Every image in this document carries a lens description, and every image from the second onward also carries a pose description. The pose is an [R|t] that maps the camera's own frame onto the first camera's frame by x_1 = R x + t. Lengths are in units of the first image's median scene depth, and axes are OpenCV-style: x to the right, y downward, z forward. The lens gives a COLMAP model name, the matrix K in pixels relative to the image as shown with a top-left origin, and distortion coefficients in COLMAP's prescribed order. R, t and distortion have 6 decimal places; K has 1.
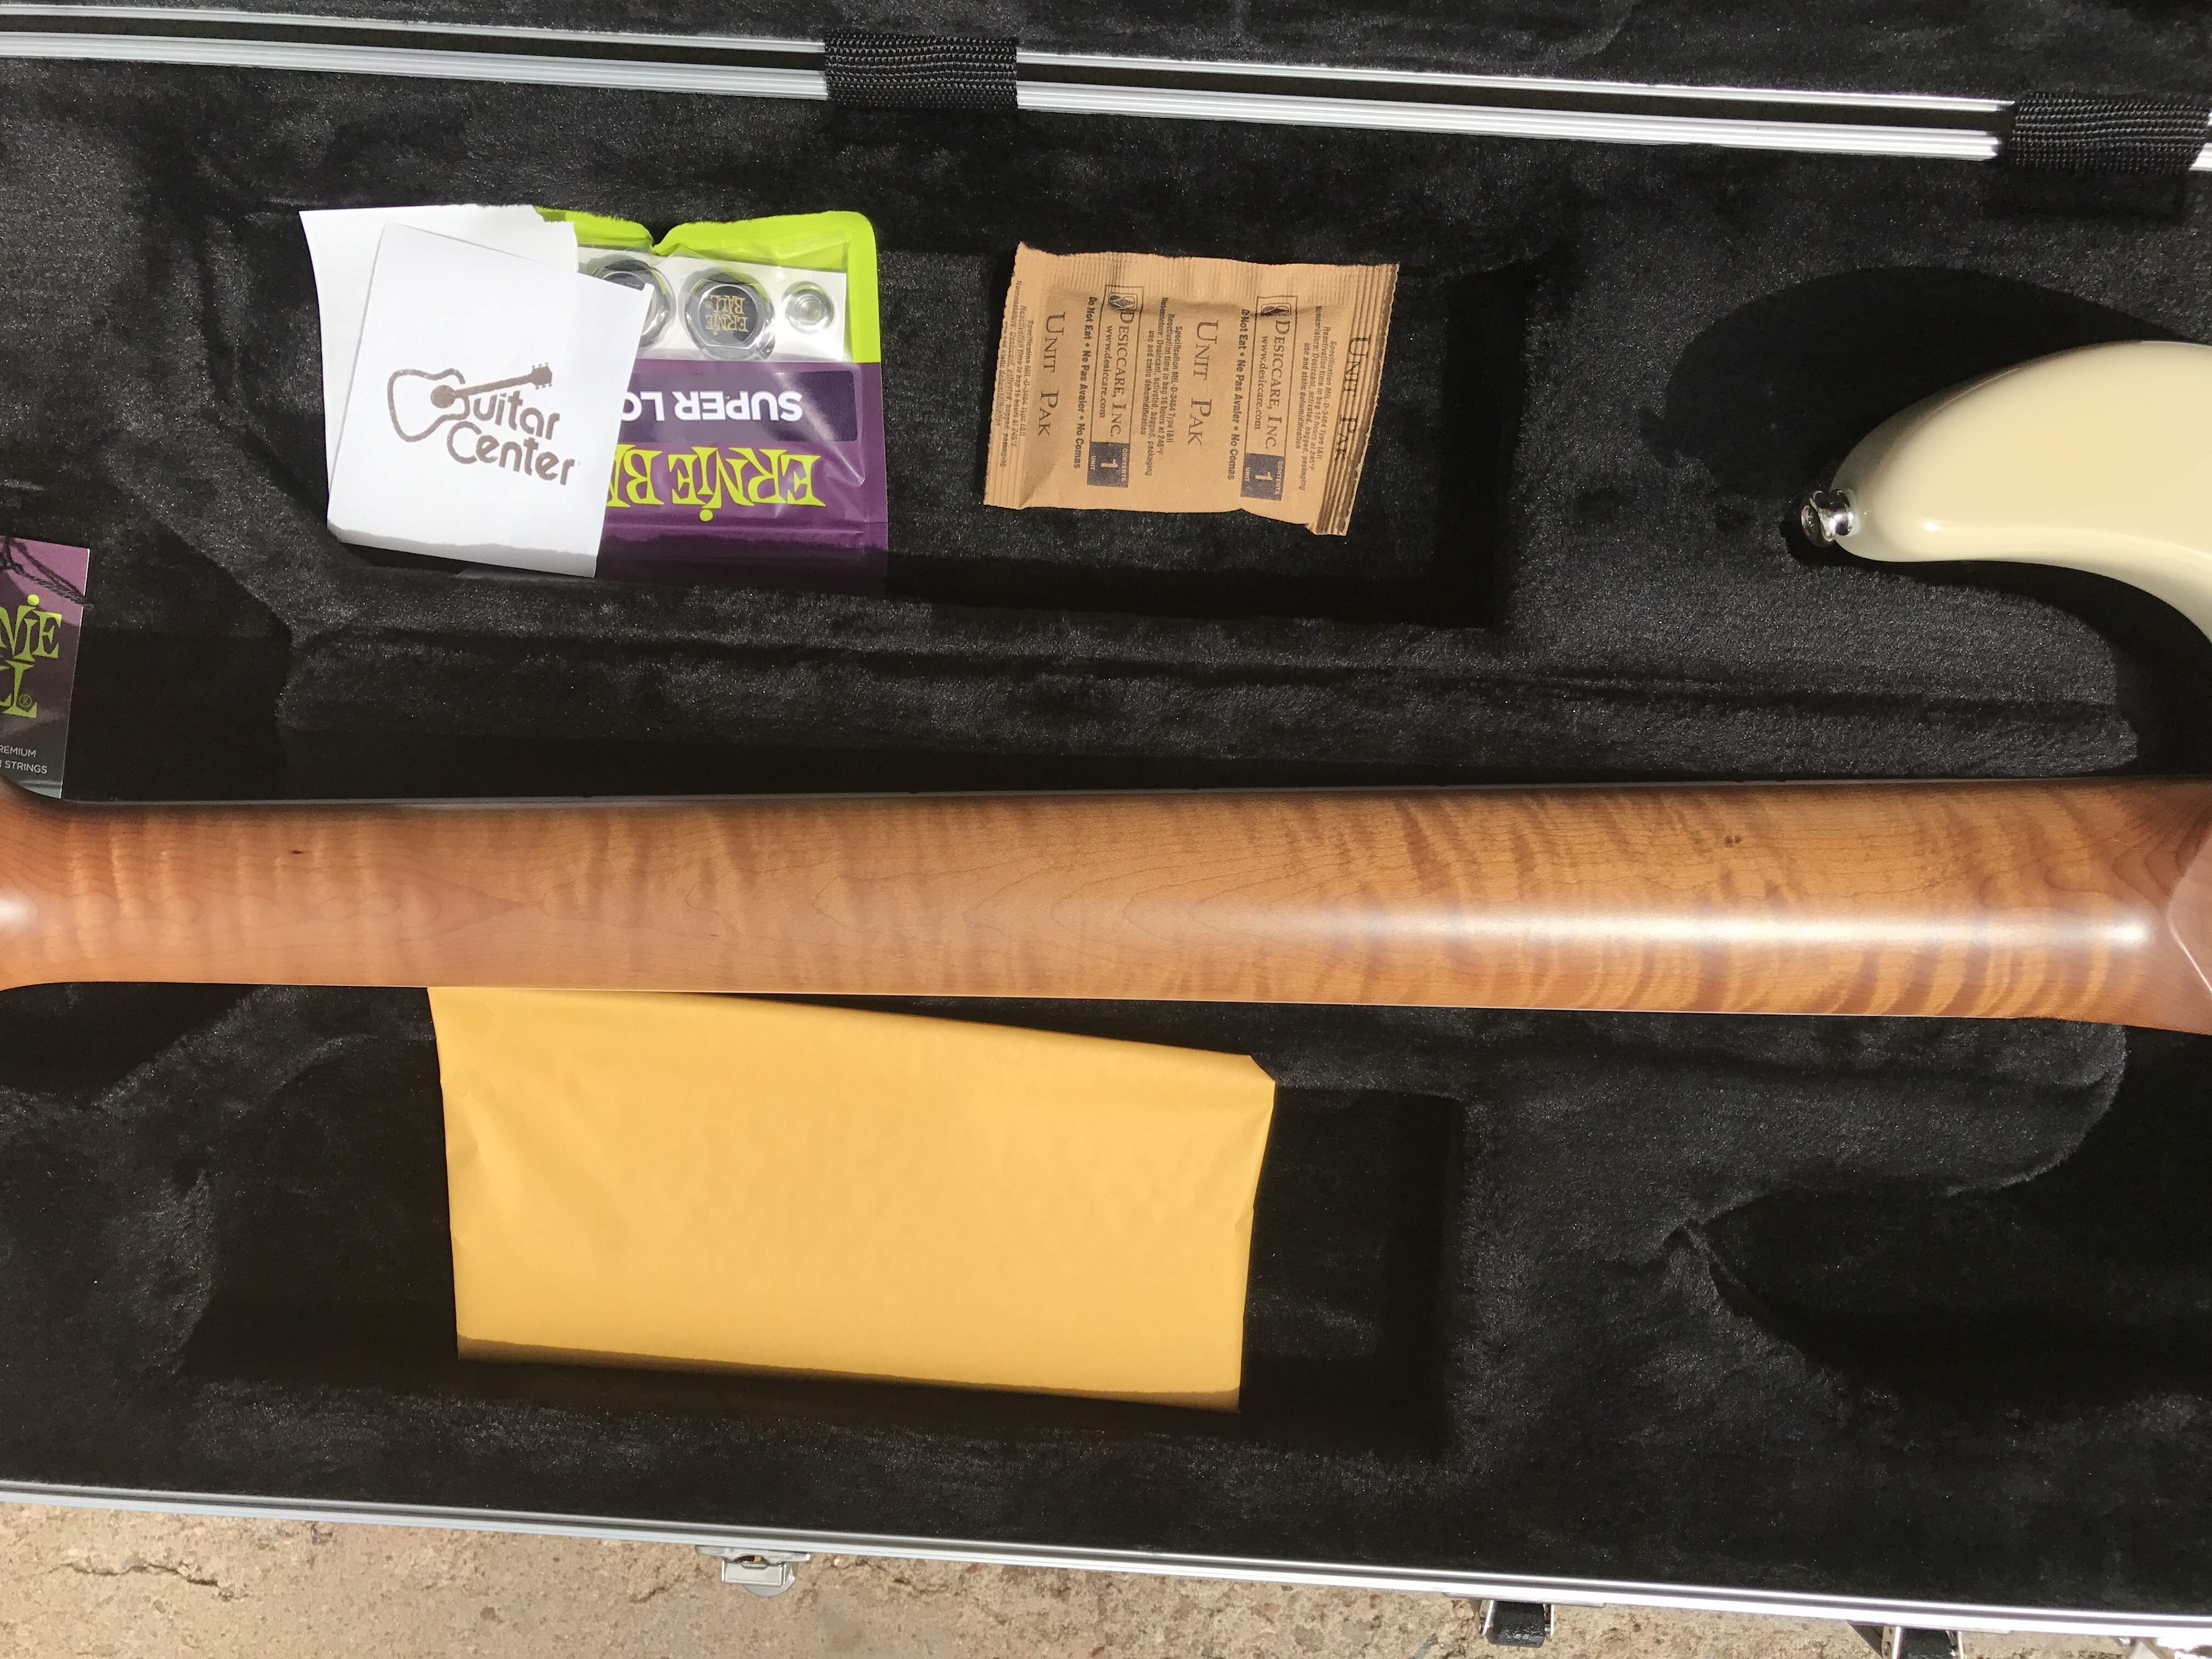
lens RADIAL K [[1842.6, 0, 1106.0], [0, 1842.6, 829.5], [0, 0, 1]] dist [0.002819, 0.001619]
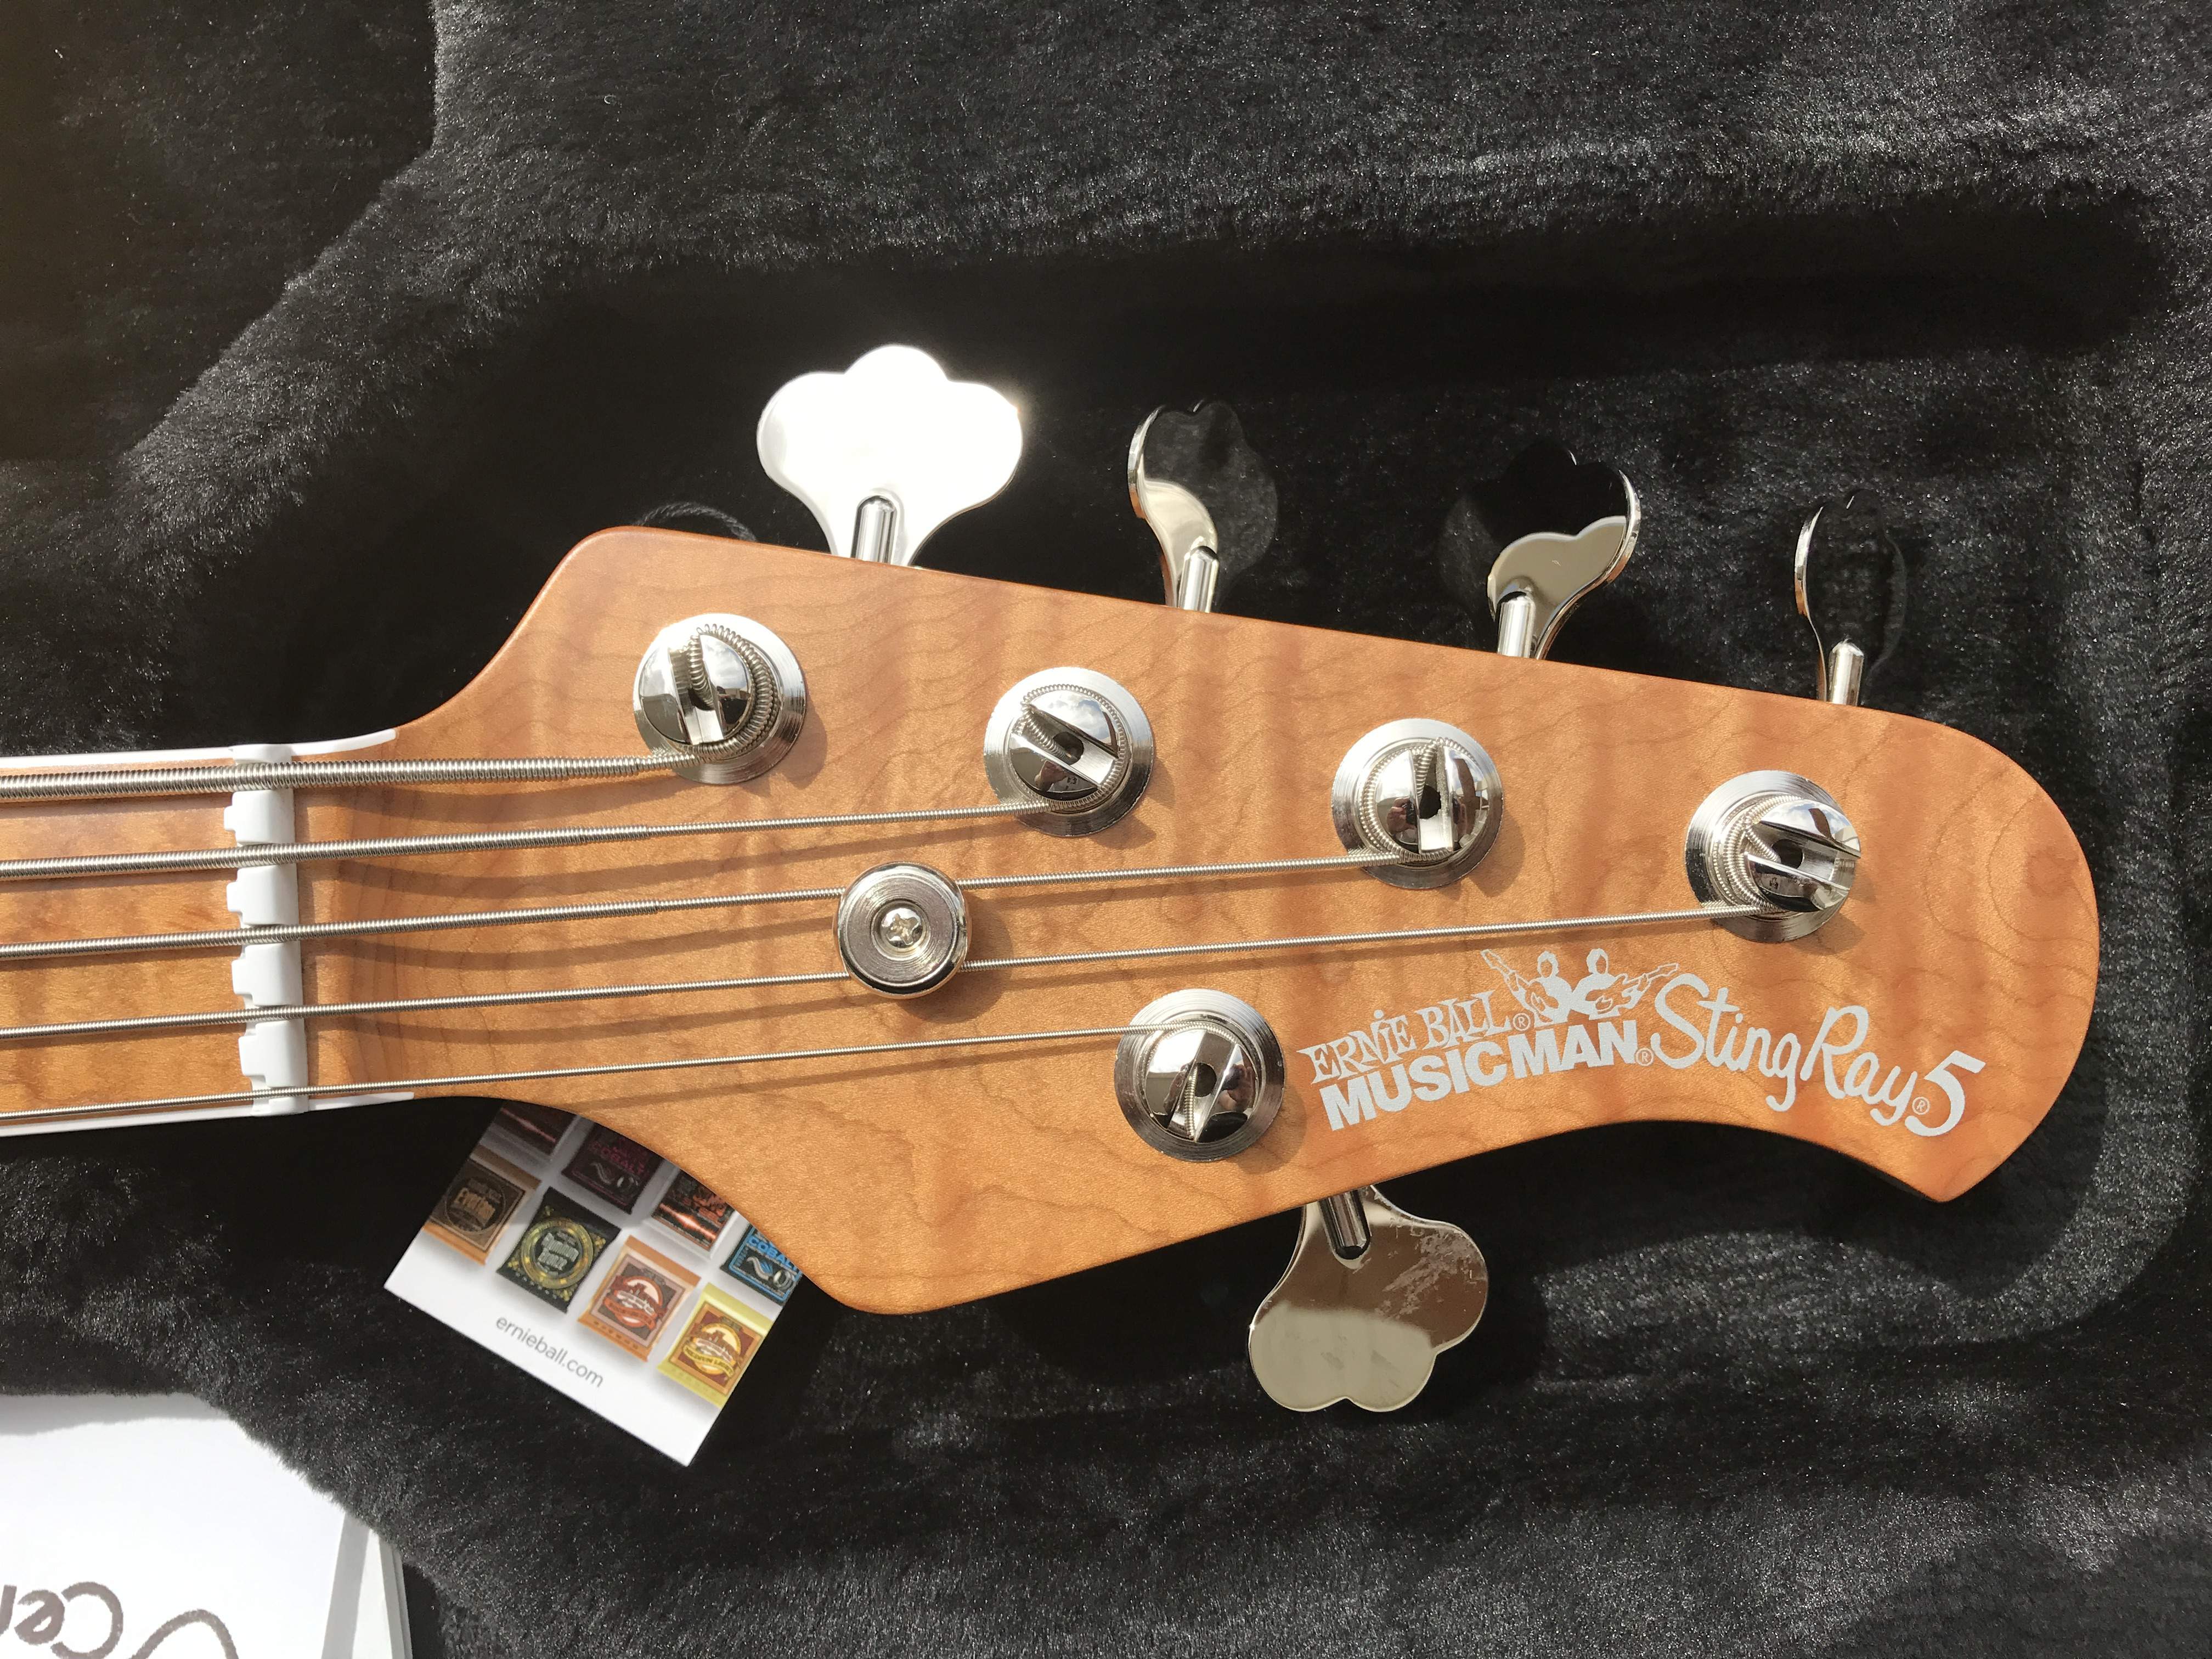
lens RADIAL K [[1931.6, 0, 1106.0], [0, 1931.6, 829.5], [0, 0, 1]] dist [-0.003947, 0.000003]
pose [[-0.991687, 0.125544, -0.028192, -0.640186], [-0.124027, -0.991002, -0.050326, 0.003137], [-0.034257, -0.046411, 0.998335, 0.455664]]
